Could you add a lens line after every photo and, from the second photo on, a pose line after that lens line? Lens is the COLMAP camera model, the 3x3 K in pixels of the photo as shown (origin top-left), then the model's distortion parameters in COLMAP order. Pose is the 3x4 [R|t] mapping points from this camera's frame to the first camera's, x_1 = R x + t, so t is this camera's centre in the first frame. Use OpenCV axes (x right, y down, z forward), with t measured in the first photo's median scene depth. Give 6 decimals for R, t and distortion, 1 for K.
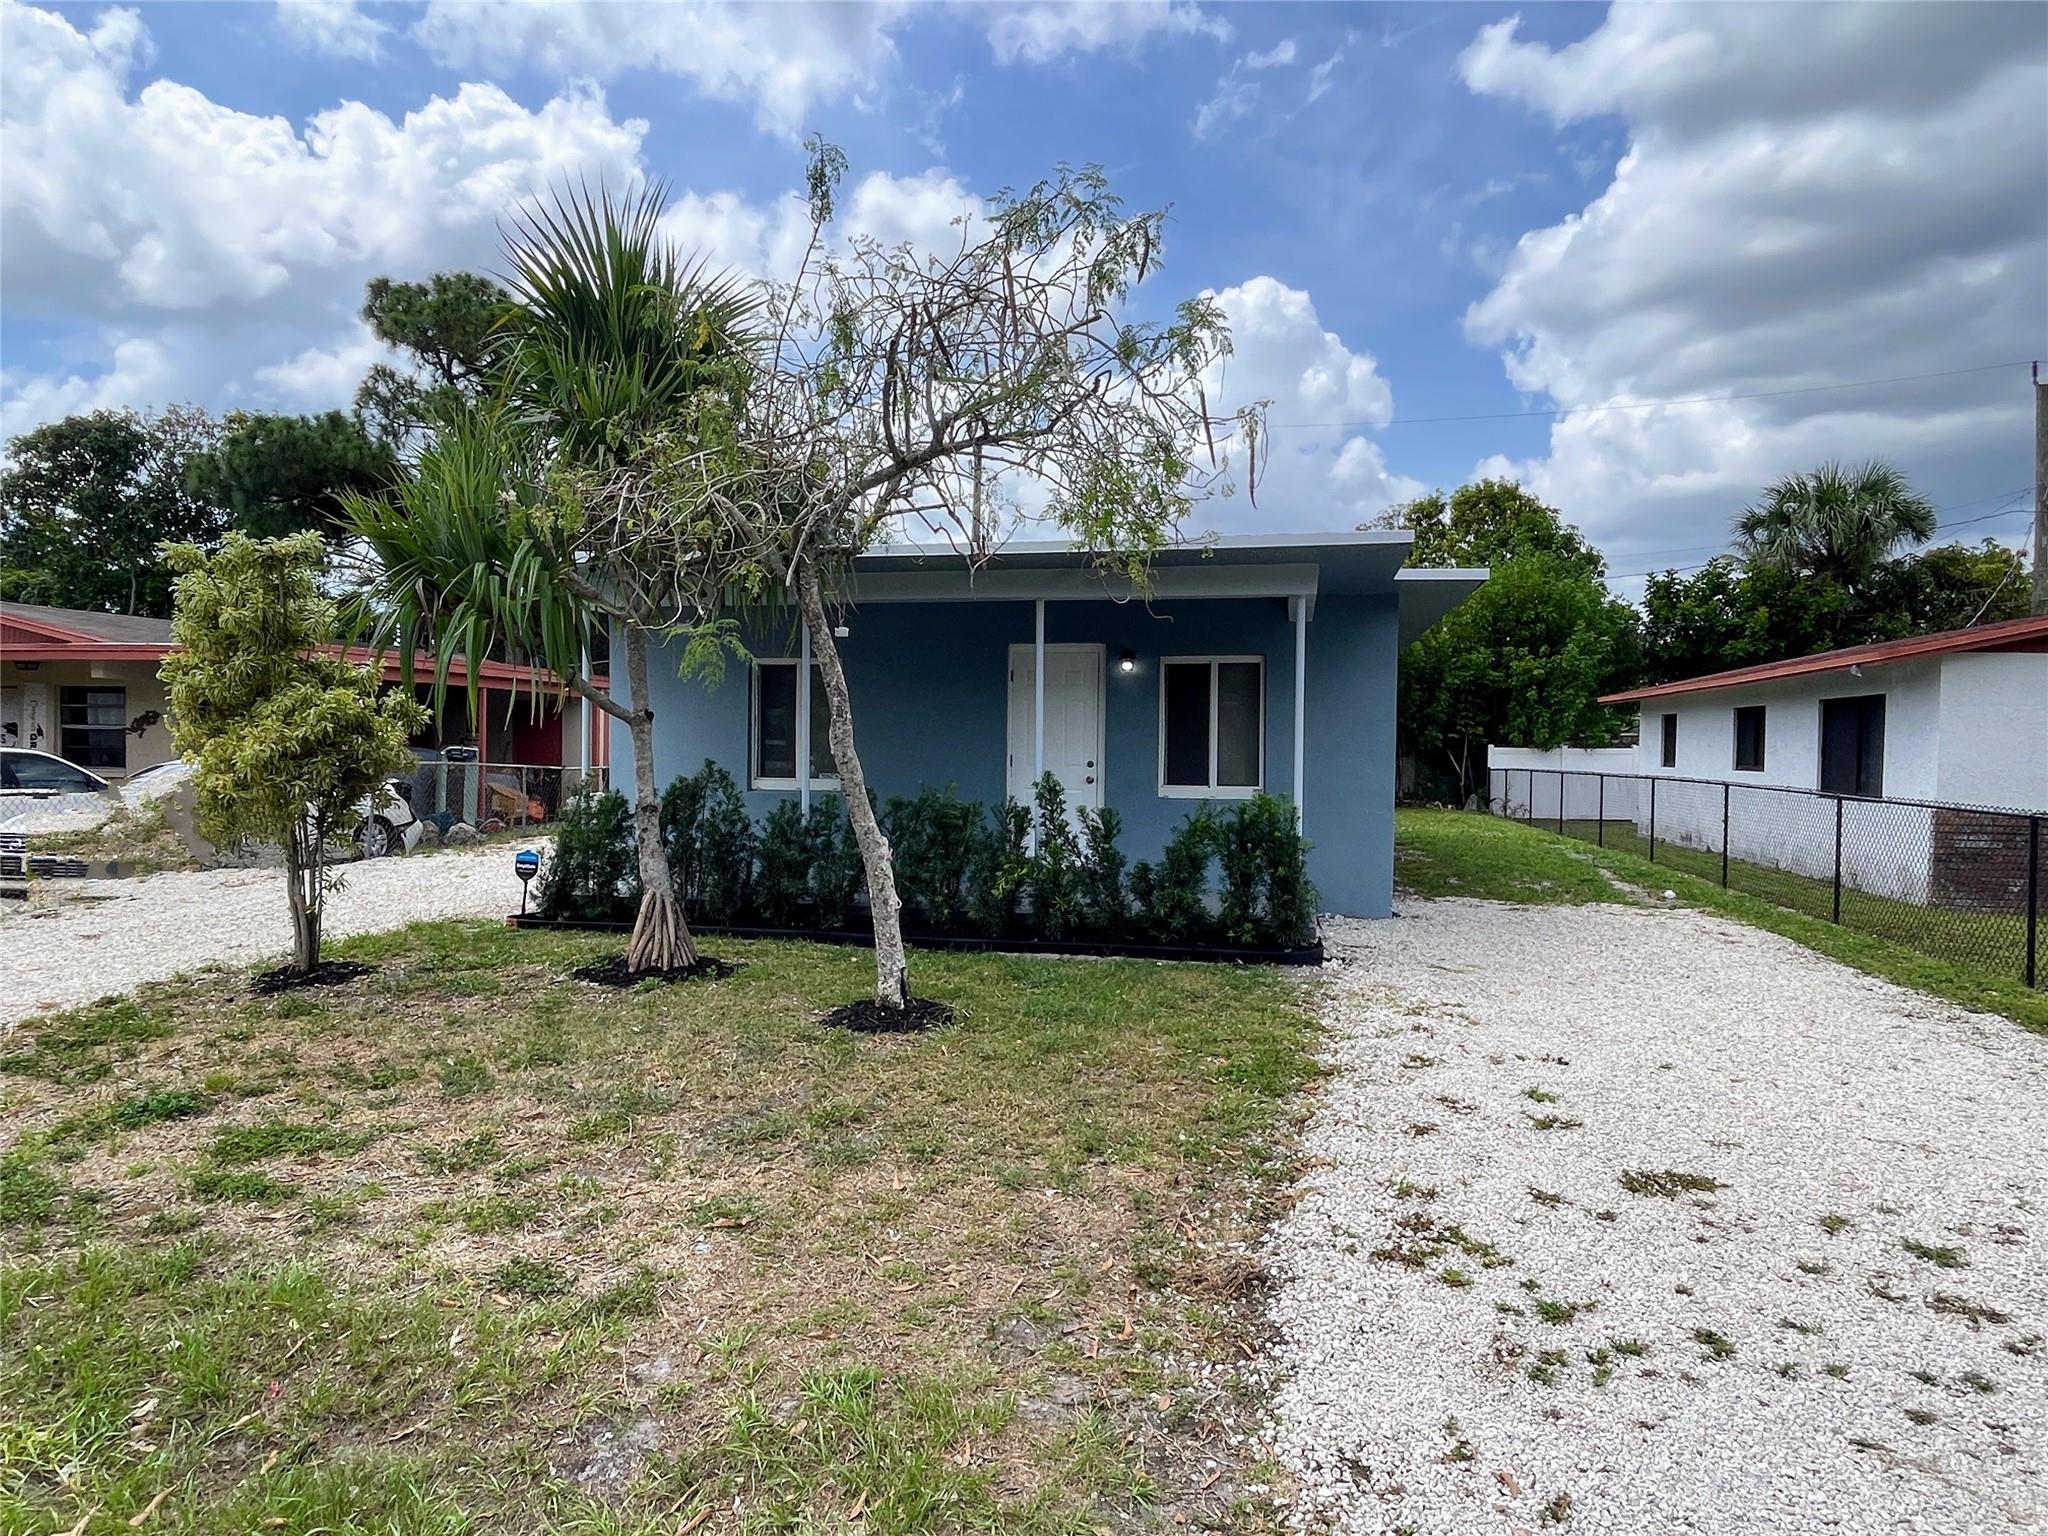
lens RADIAL K [[1291.0, 0, 1023.4], [0, 1291.0, 759.4], [0, 0, 1]] dist [0.020236, -0.003027]
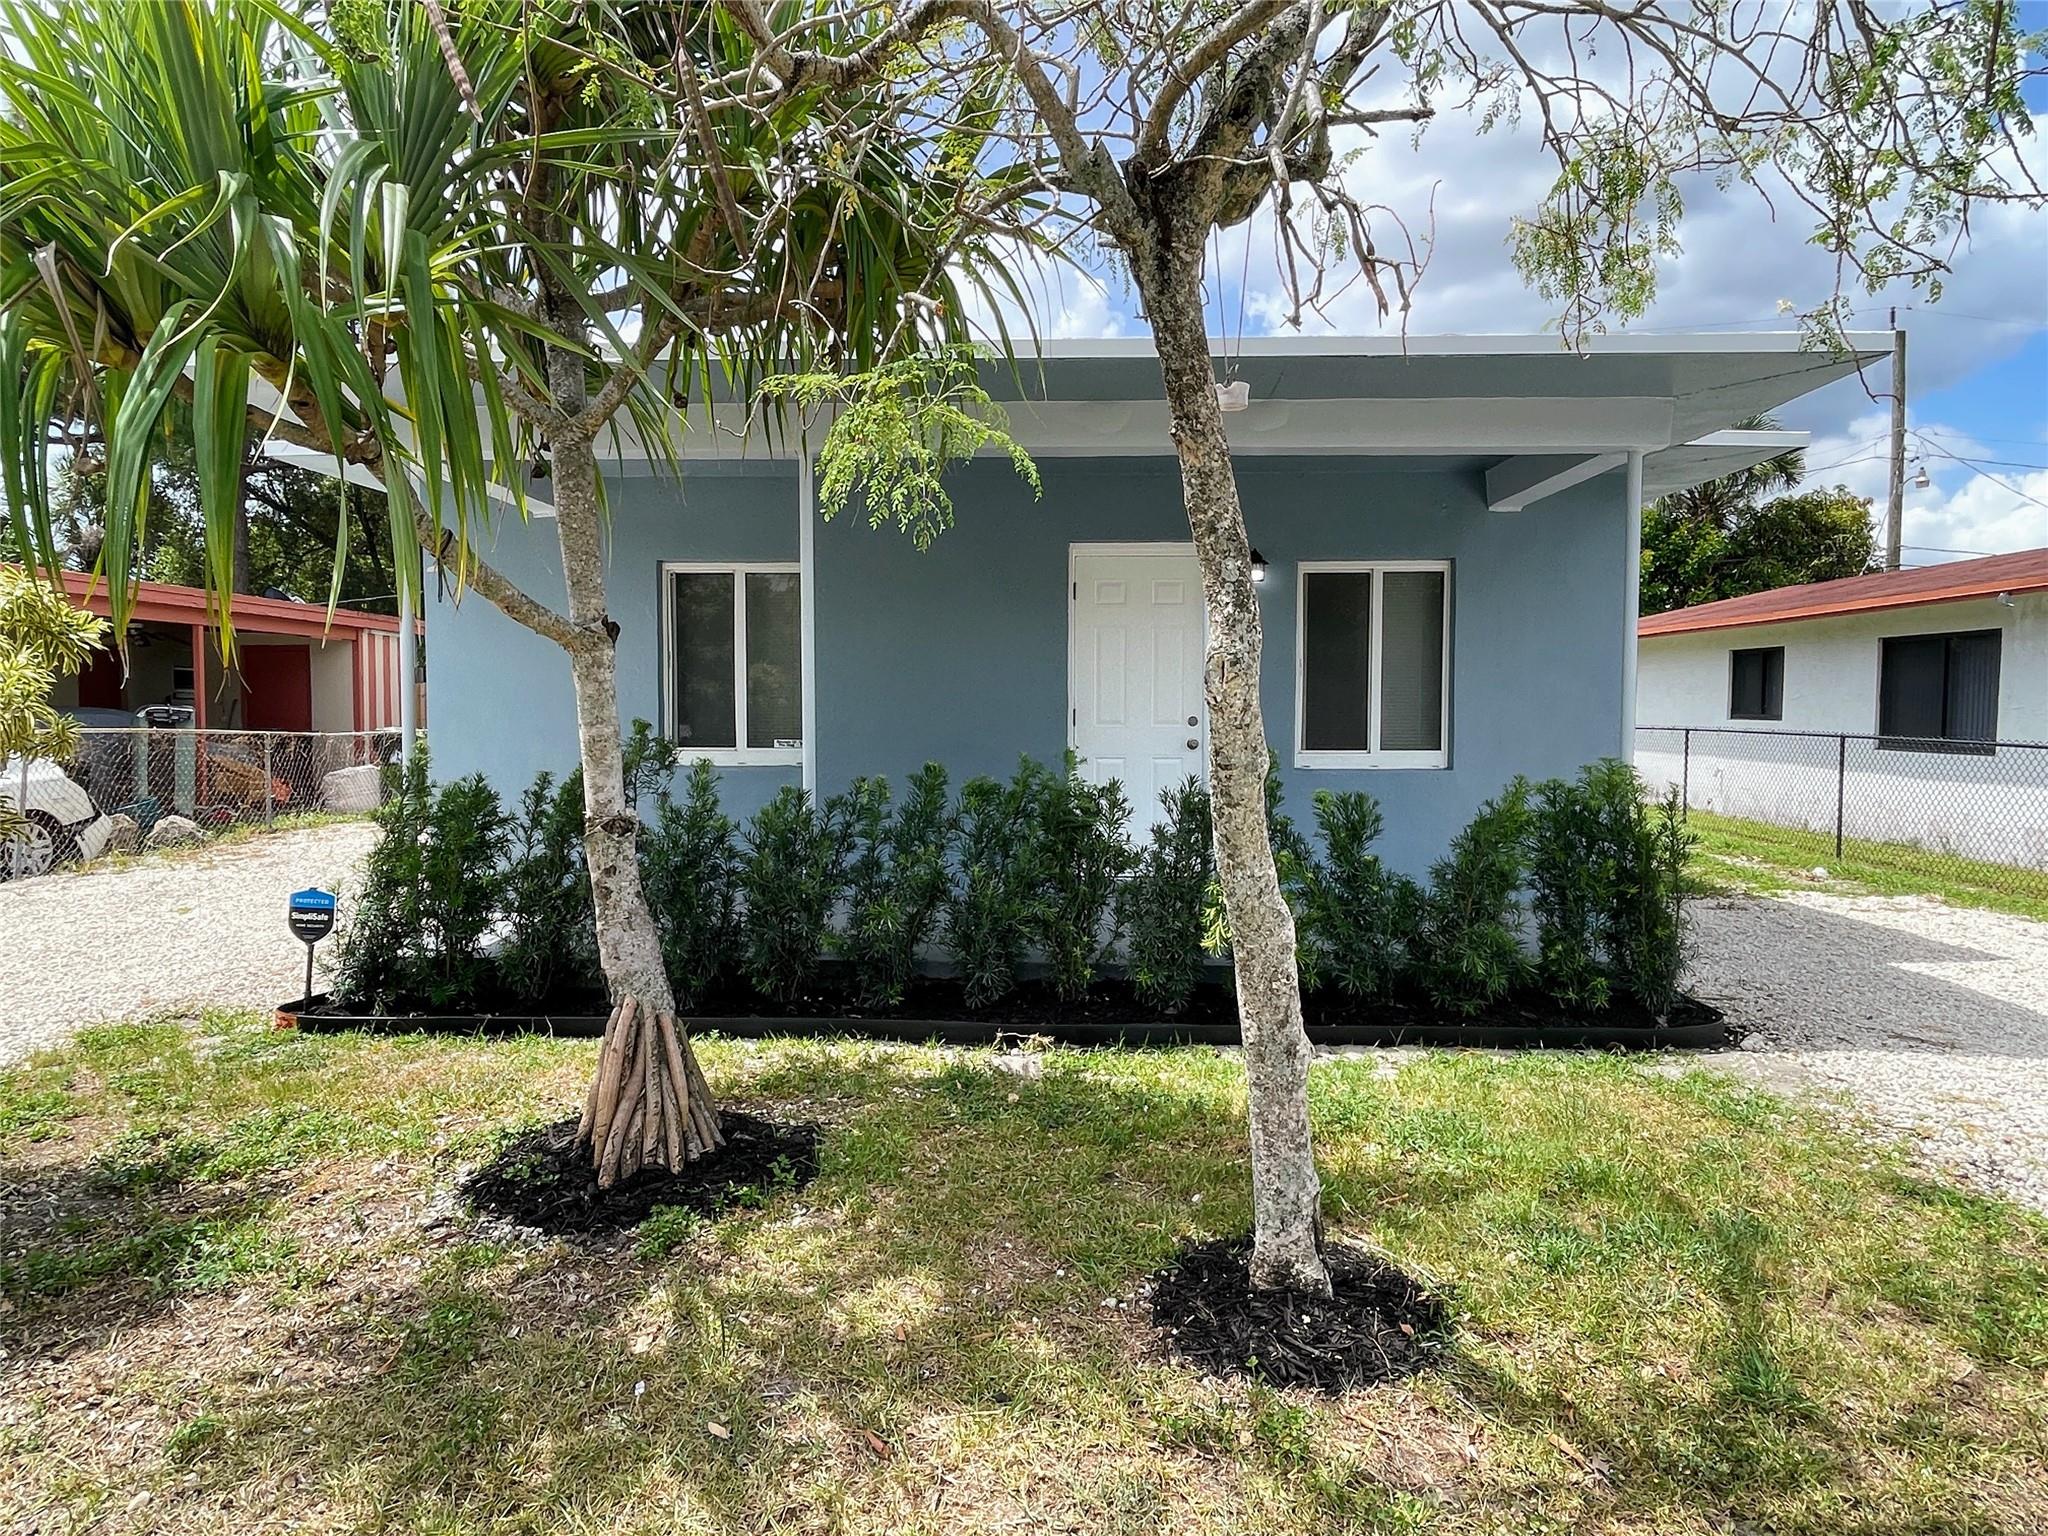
lens RADIAL K [[1291.0, 0, 1029.2], [0, 1291.0, 754.9], [0, 0, 1]] dist [0.020236, -0.003027]
pose [[0.984464, -0.016175, 0.174841, -0.157460], [0.010937, 0.999463, 0.030884, -0.000776], [-0.175247, -0.028492, 0.984112, 0.355312]]
